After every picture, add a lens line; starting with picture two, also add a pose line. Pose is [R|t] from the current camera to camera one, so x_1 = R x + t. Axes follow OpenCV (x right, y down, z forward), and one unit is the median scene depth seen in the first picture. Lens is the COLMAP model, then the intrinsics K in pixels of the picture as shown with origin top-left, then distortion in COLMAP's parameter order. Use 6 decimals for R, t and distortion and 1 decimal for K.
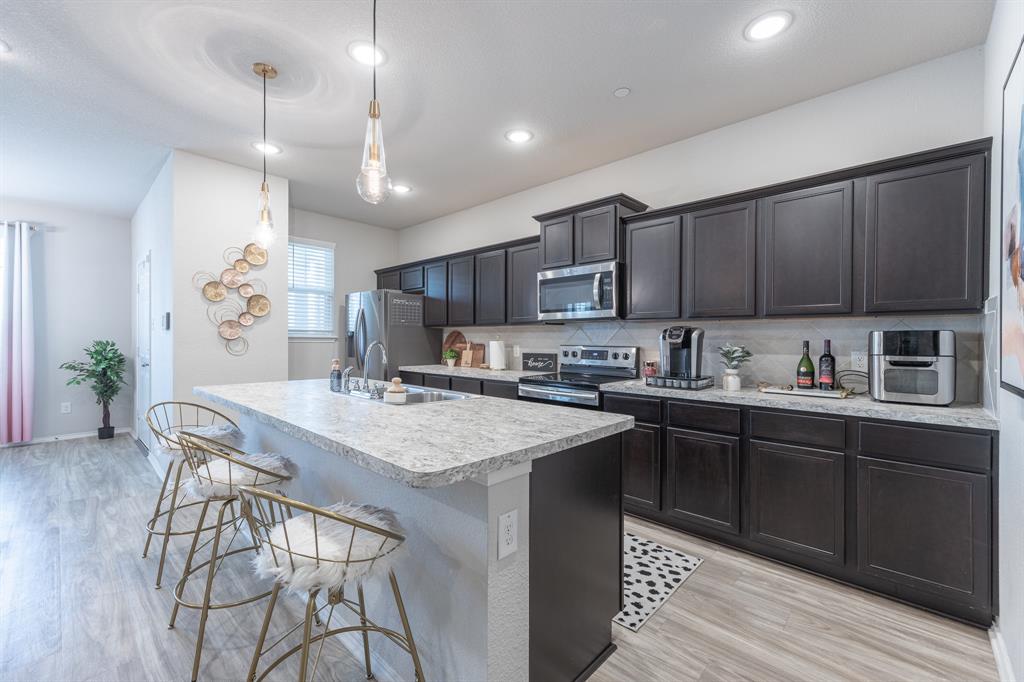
lens RADIAL K [[416.5, 0, 511.3], [0, 416.5, 341.1], [0, 0, 1]] dist [0.013328, -0.002232]
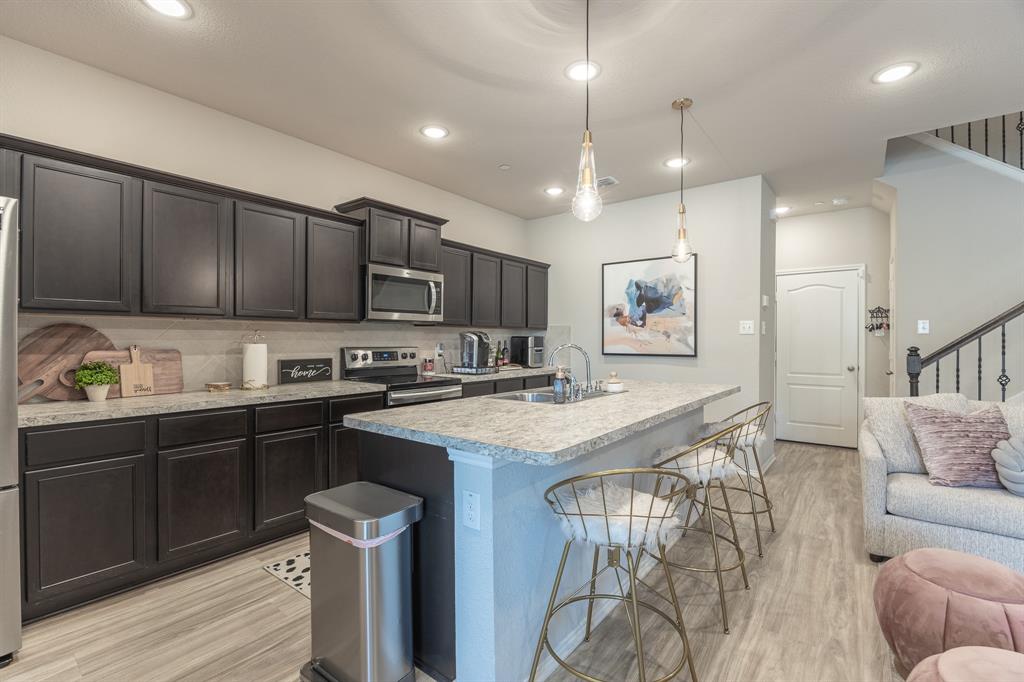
lens RADIAL K [[447.3, 0, 509.4], [0, 447.3, 341.0], [0, 0, 1]] dist [-0.019095, 0.001498]
pose [[-0.076311, -0.005703, 0.997068, -1.166124], [0.002719, 0.999979, 0.005928, -0.011593], [-0.997080, 0.003164, -0.076294, 1.026664]]
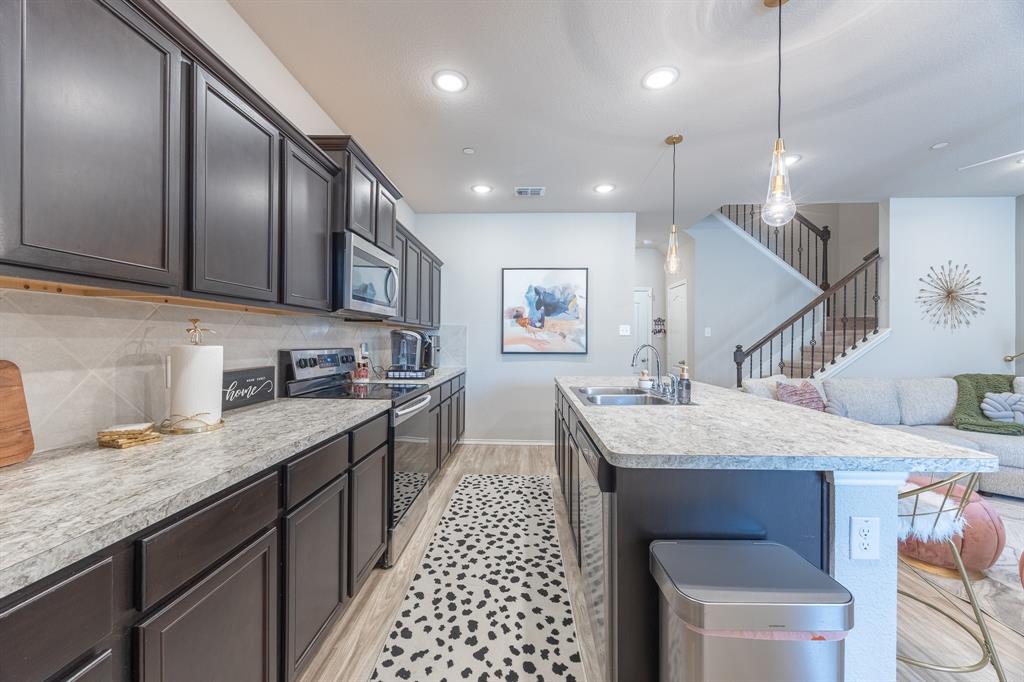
lens RADIAL K [[390.6, 0, 508.2], [0, 390.6, 341.9], [0, 0, 1]] dist [-0.004475, 0.000794]
pose [[-0.644282, -0.010352, 0.764718, -0.699363], [-0.004425, 0.999942, 0.009808, -0.011202], [-0.764775, 0.002935, -0.644291, 1.572983]]
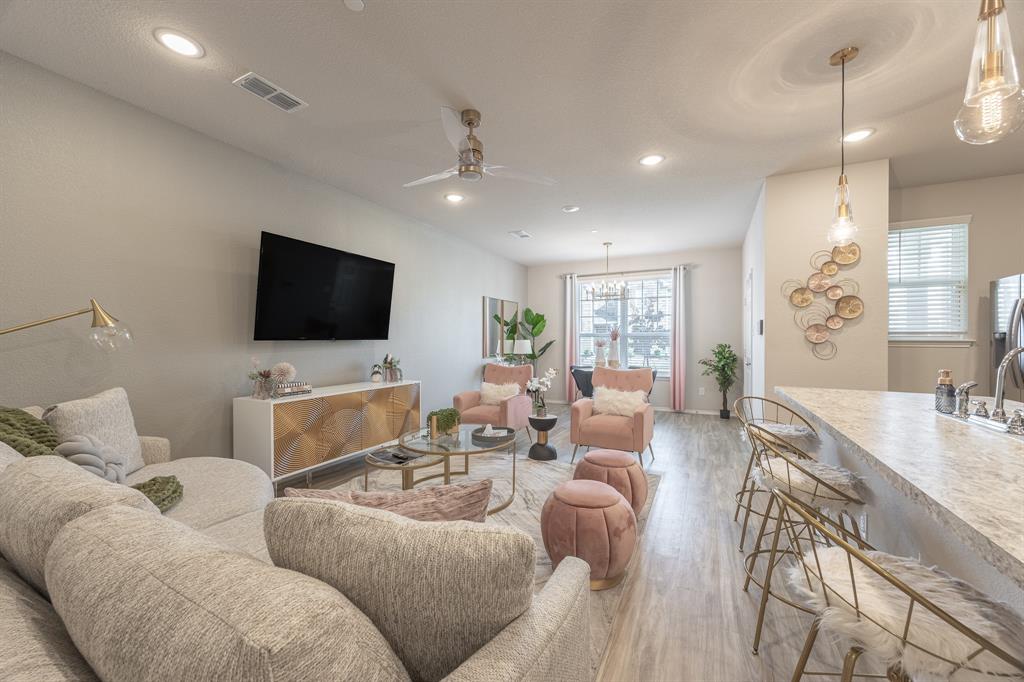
lens RADIAL K [[390.6, 0, 509.6], [0, 390.6, 340.4], [0, 0, 1]] dist [-0.004475, 0.000794]
pose [[0.274409, -0.003222, -0.961608, 0.033579], [-0.006861, 0.999962, -0.005308, -0.000920], [0.961589, 0.008055, 0.274376, 0.046157]]
